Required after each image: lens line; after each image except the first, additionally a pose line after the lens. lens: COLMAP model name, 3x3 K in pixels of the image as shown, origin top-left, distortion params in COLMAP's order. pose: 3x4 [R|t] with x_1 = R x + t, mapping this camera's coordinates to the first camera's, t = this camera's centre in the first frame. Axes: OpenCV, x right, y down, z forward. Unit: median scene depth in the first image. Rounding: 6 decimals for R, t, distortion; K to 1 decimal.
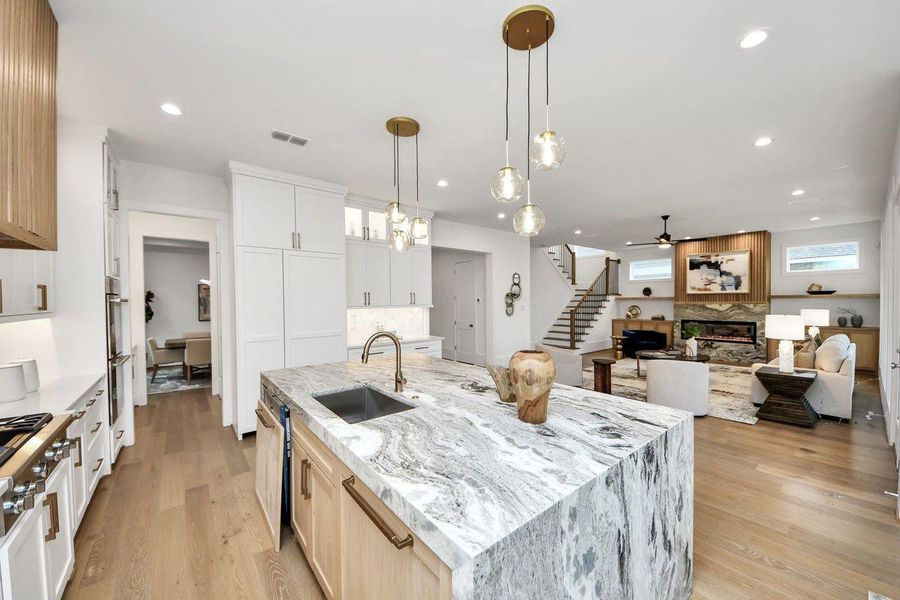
lens RADIAL K [[340.9, 0, 456.3], [0, 340.9, 306.6], [0, 0, 1]] dist [0.012148, -0.004317]
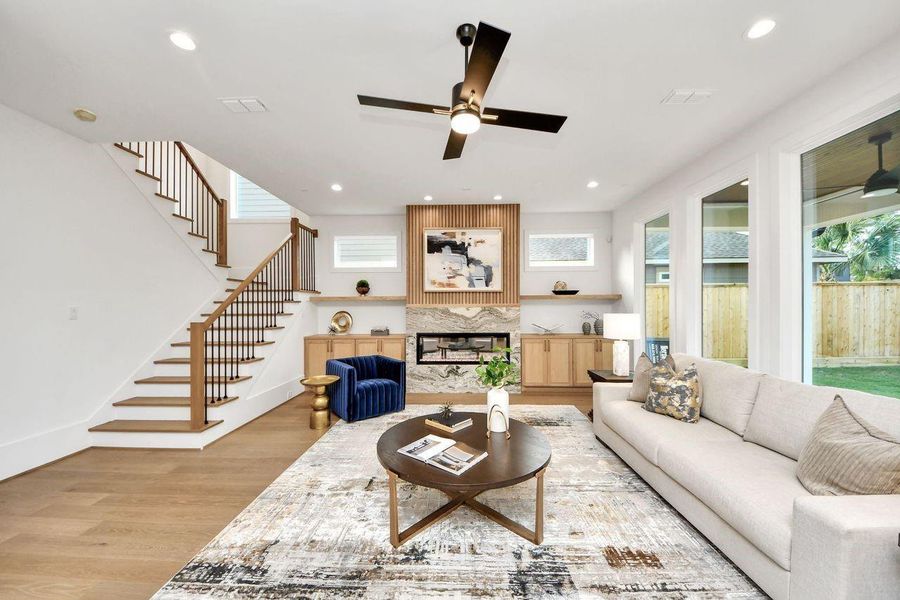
lens RADIAL K [[340.9, 0, 460.2], [0, 340.9, 304.8], [0, 0, 1]] dist [0.012148, -0.004317]
pose [[0.653762, 0.008732, 0.756650, 0.260743], [0.011758, 0.999695, -0.021696, 0.001608], [-0.756609, 0.023080, 0.653461, 0.574018]]
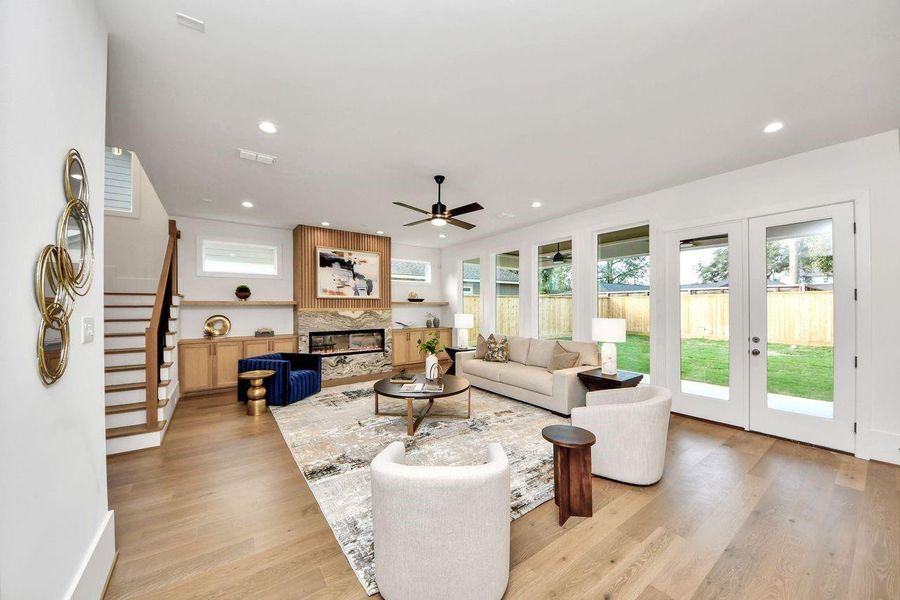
lens RADIAL K [[307.8, 0, 463.8], [0, 307.8, 307.3], [0, 0, 1]] dist [0.001552, -0.000086]
pose [[0.062843, 0.006970, 0.997999, 0.014089], [0.022664, 0.999708, -0.008410, -0.003281], [-0.997766, 0.023147, 0.062667, 0.664257]]
